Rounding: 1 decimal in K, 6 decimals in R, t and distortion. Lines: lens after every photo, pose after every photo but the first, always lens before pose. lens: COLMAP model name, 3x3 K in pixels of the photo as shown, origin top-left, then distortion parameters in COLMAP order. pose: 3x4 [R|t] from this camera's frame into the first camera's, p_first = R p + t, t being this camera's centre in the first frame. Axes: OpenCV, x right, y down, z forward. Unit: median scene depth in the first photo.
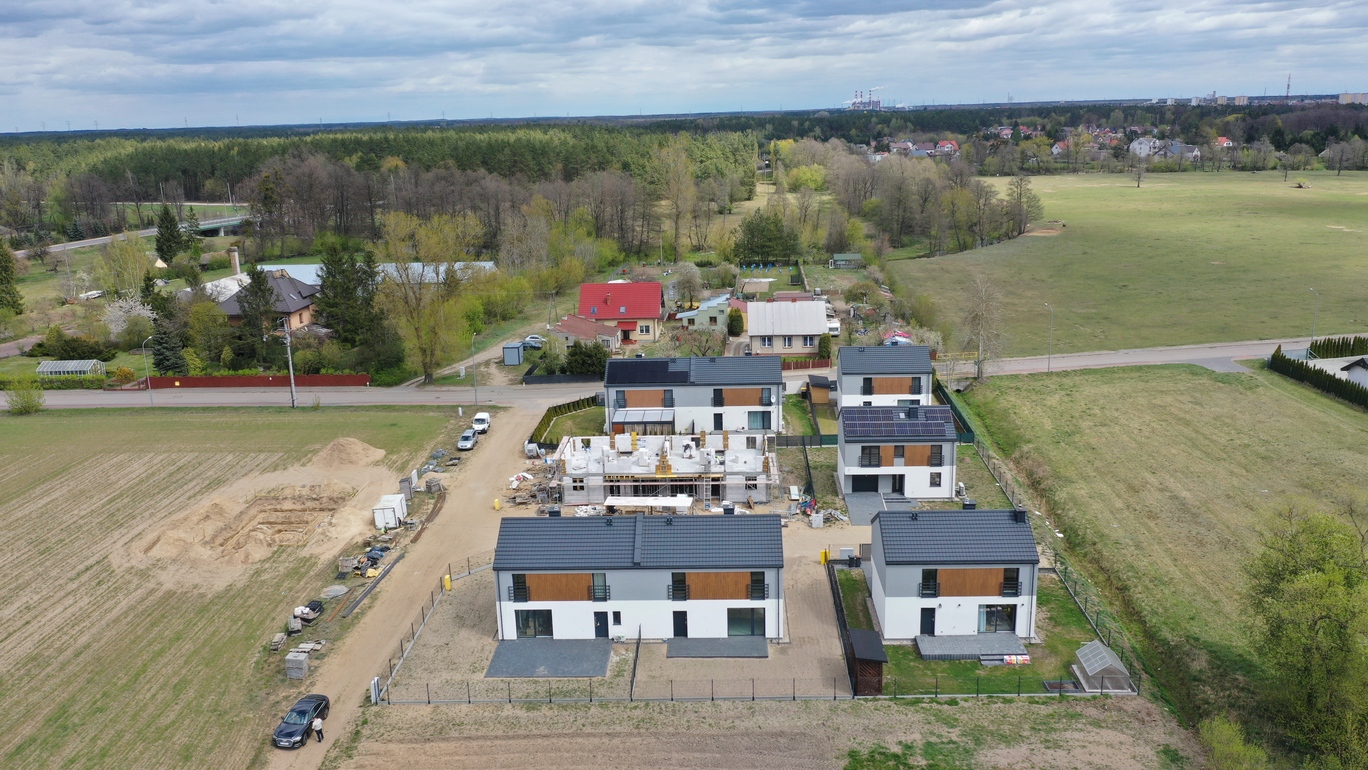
lens RADIAL K [[1085.1, 0, 679.1], [0, 1085.1, 387.4], [0, 0, 1]] dist [0.000246, -0.001213]
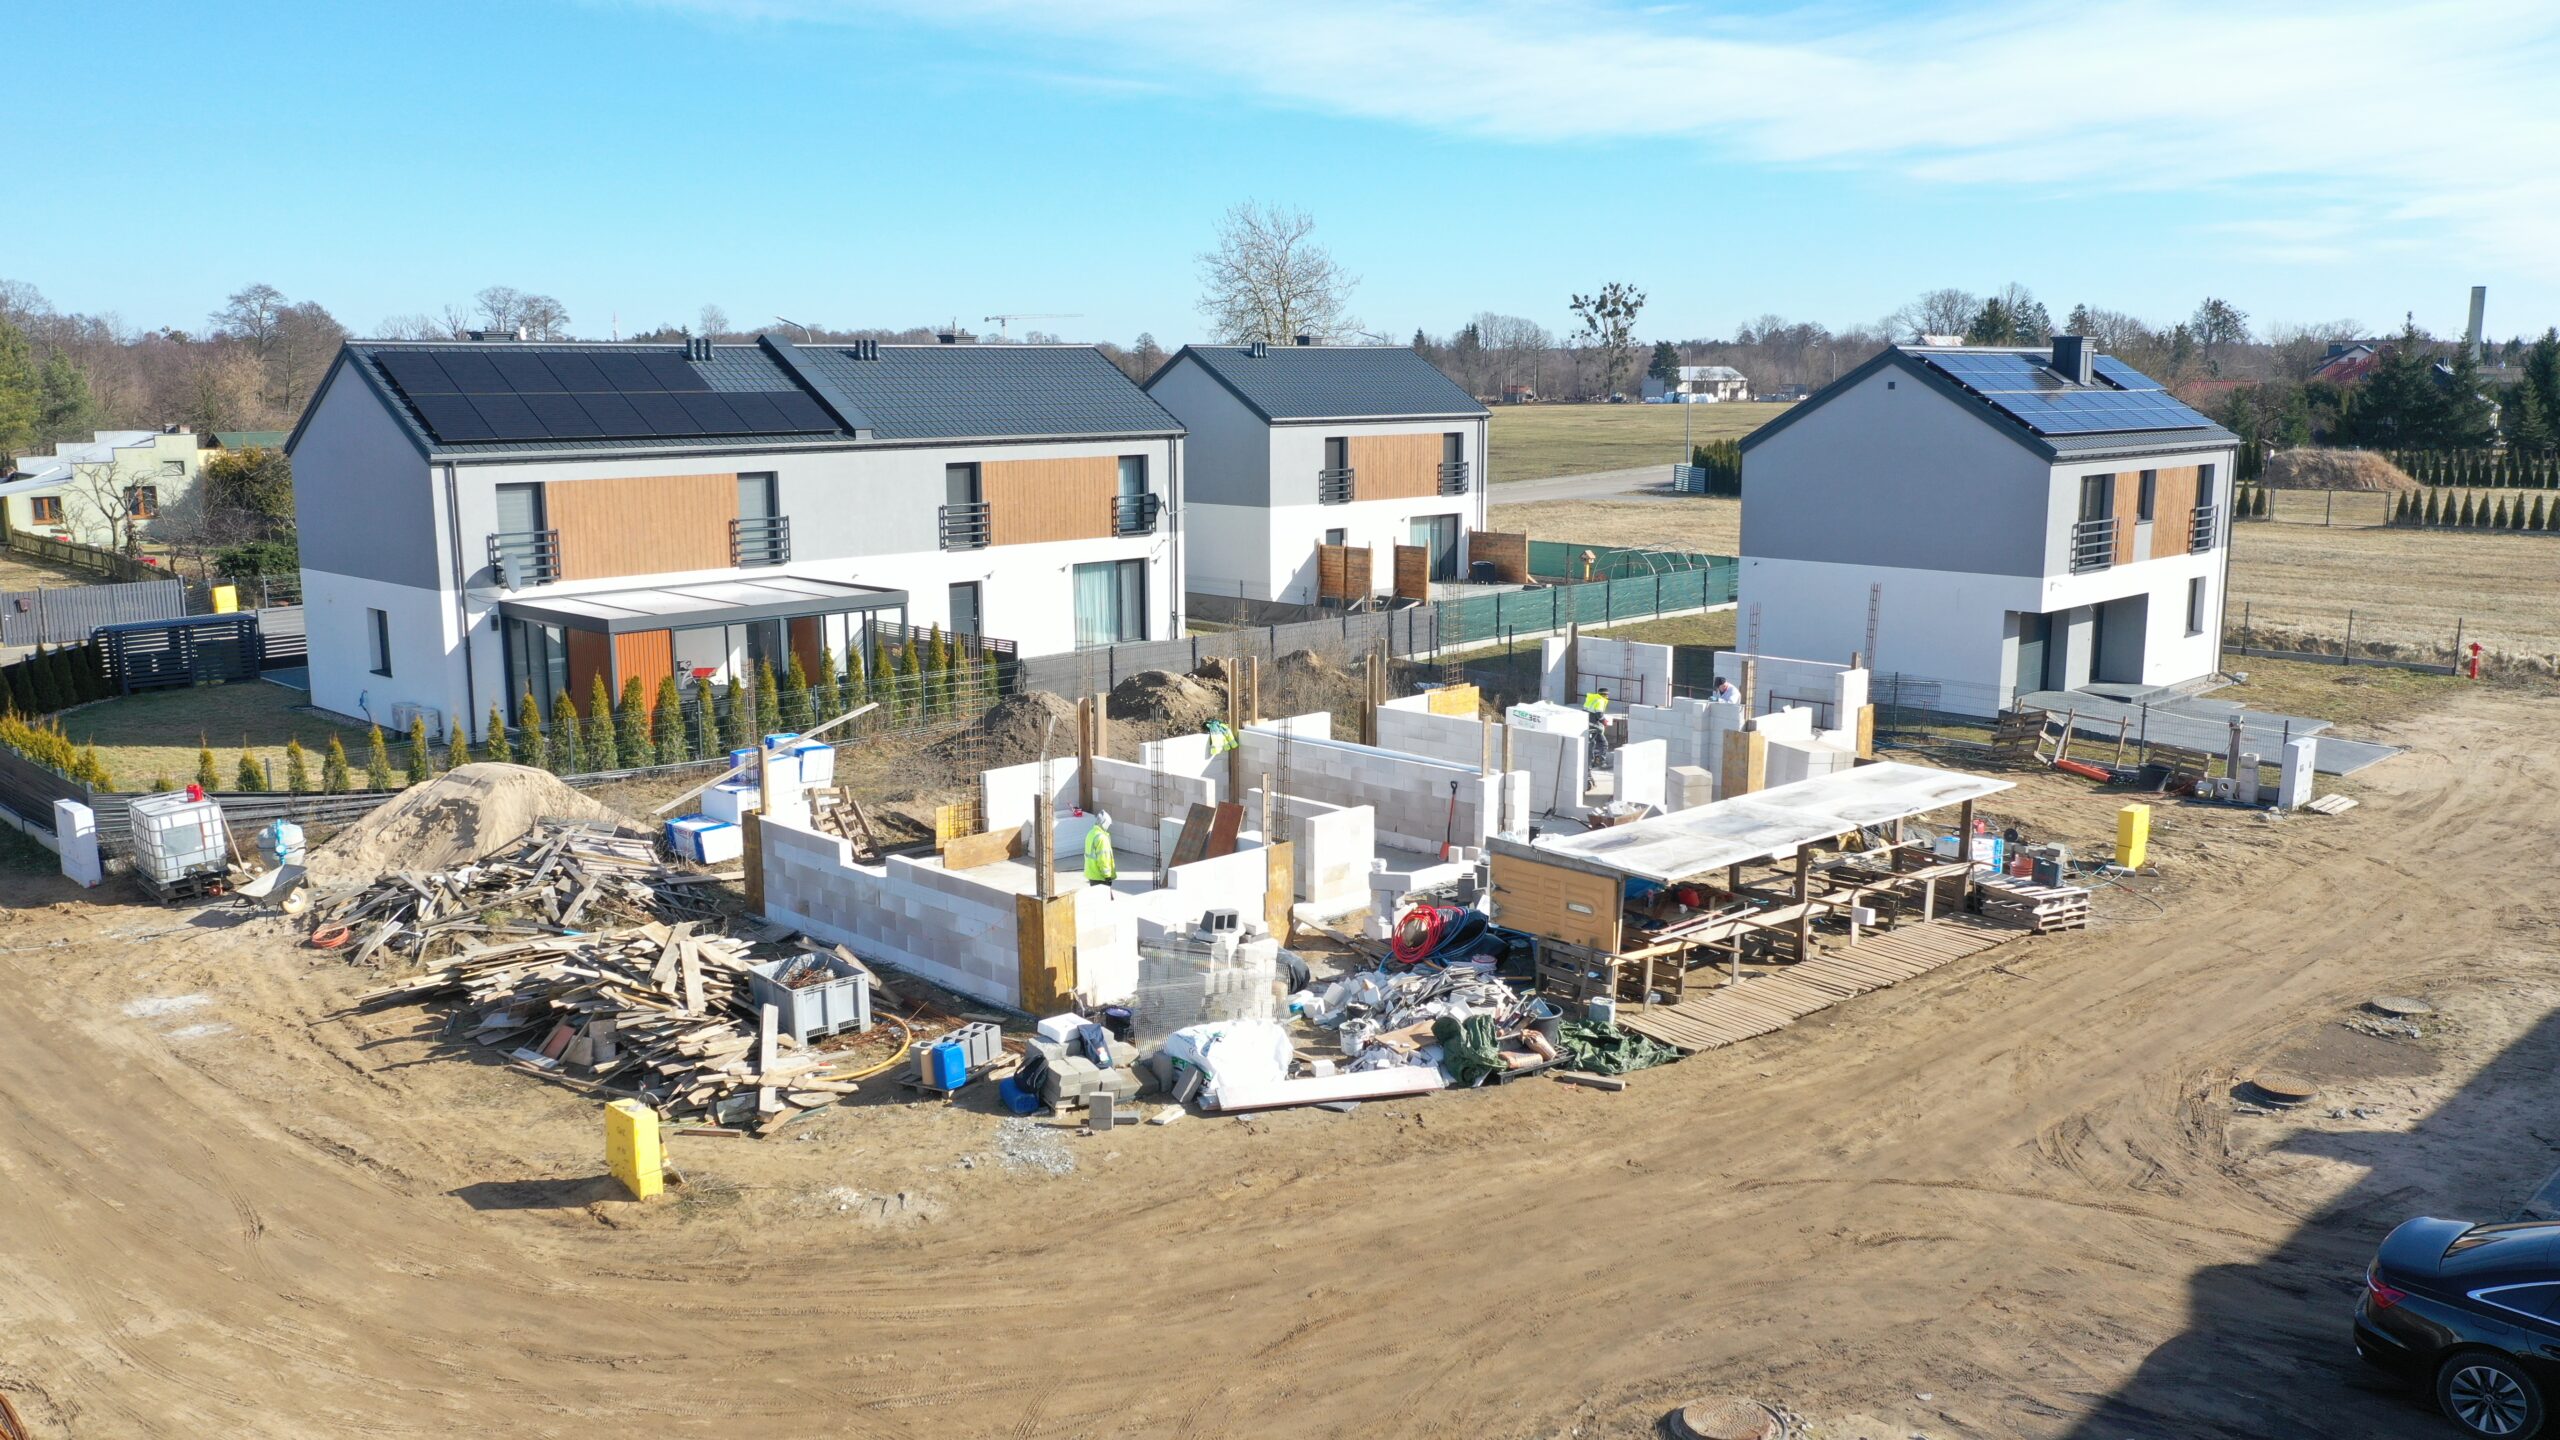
lens RADIAL K [[2030.6, 0, 1278.4], [0, 2030.6, 703.9], [0, 0, 1]] dist [0.000246, -0.001213]
pose [[0.669268, -0.096379, 0.736744, -0.335738], [0.170734, 0.984967, -0.026246, 0.104815], [-0.723139, 0.143353, 0.675662, 1.048050]]
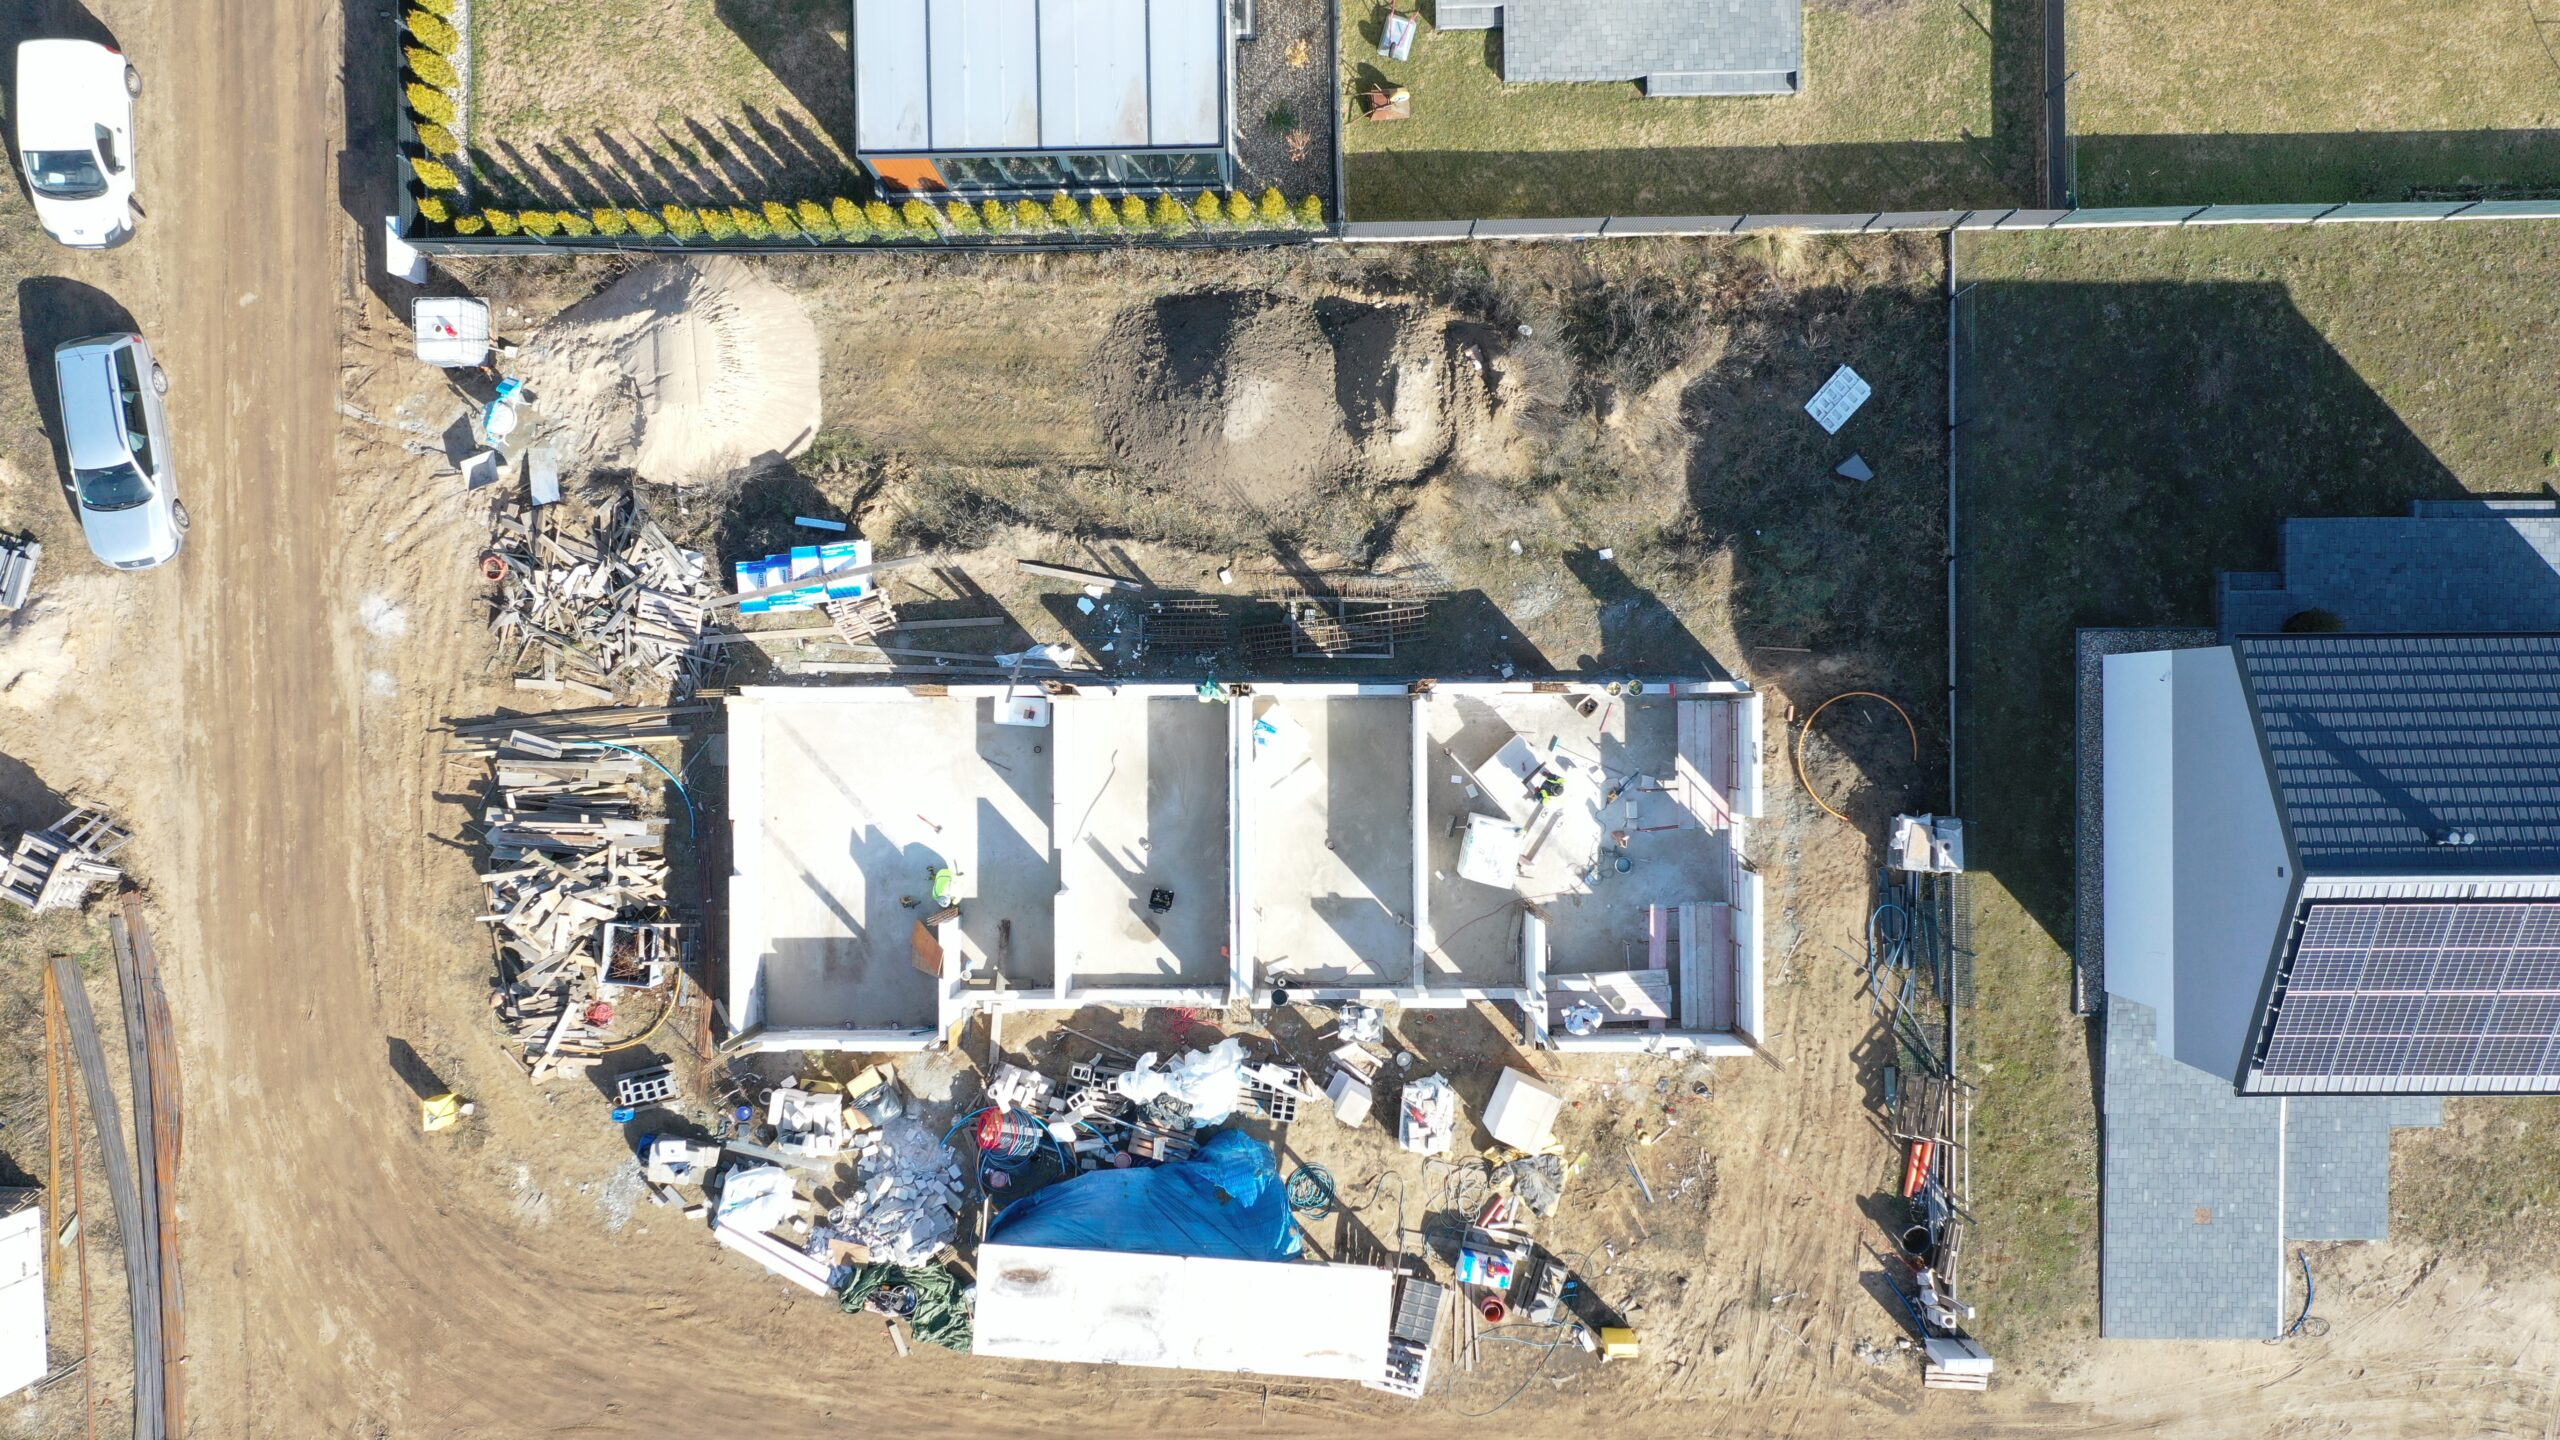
lens RADIAL K [[2030.6, 0, 1282.7], [0, 2030.6, 721.4], [0, 0, 1]] dist [0.000246, -0.001213]
pose [[0.997963, -0.060952, 0.018839, -0.011909], [-0.003621, 0.240705, 0.970591, -0.368980], [-0.063695, -0.968682, 0.239994, 1.233787]]
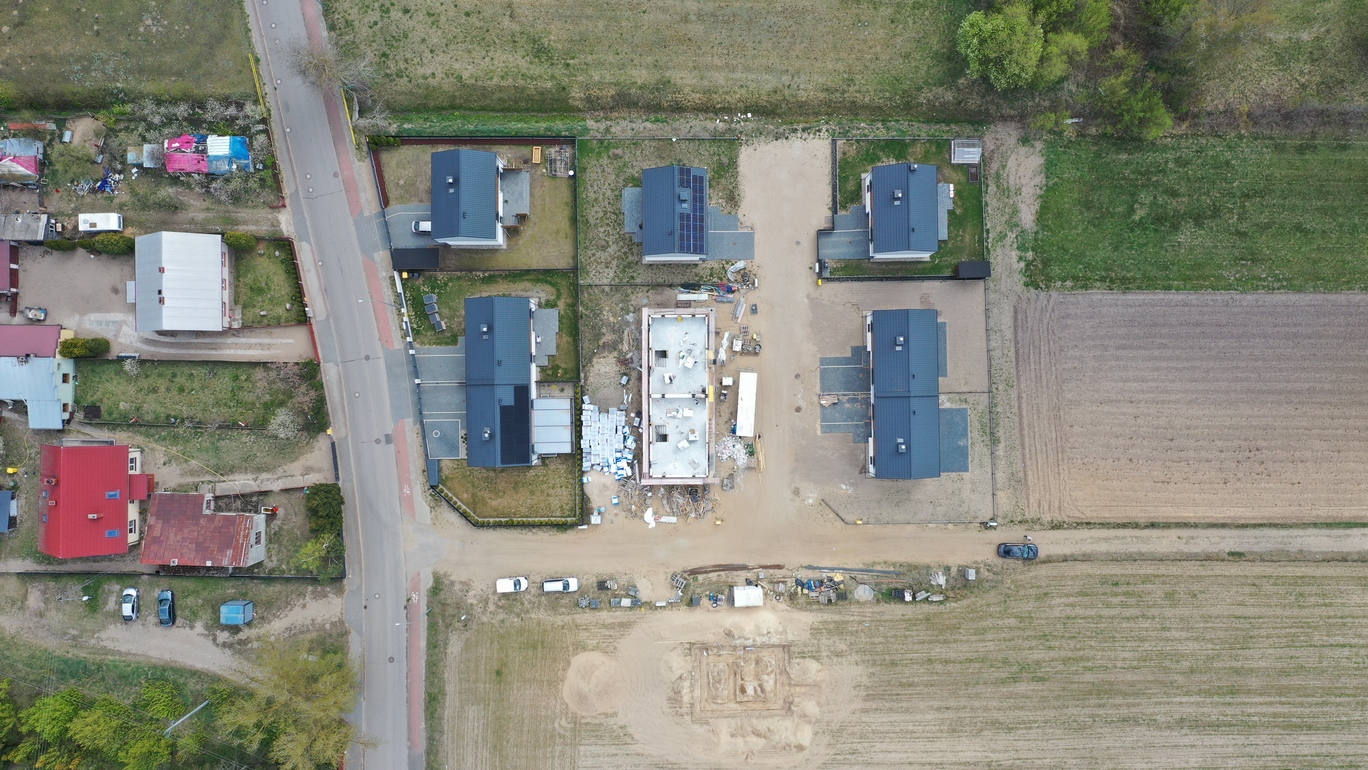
lens RADIAL K [[1085.1, 0, 685.8], [0, 1085.1, 388.7], [0, 0, 1]] dist [0.000246, -0.001213]
pose [[-0.061793, -0.997847, 0.021963, -0.040092], [0.243471, 0.006270, 0.969888, -1.479410], [-0.967938, 0.065279, 0.242560, 0.884505]]
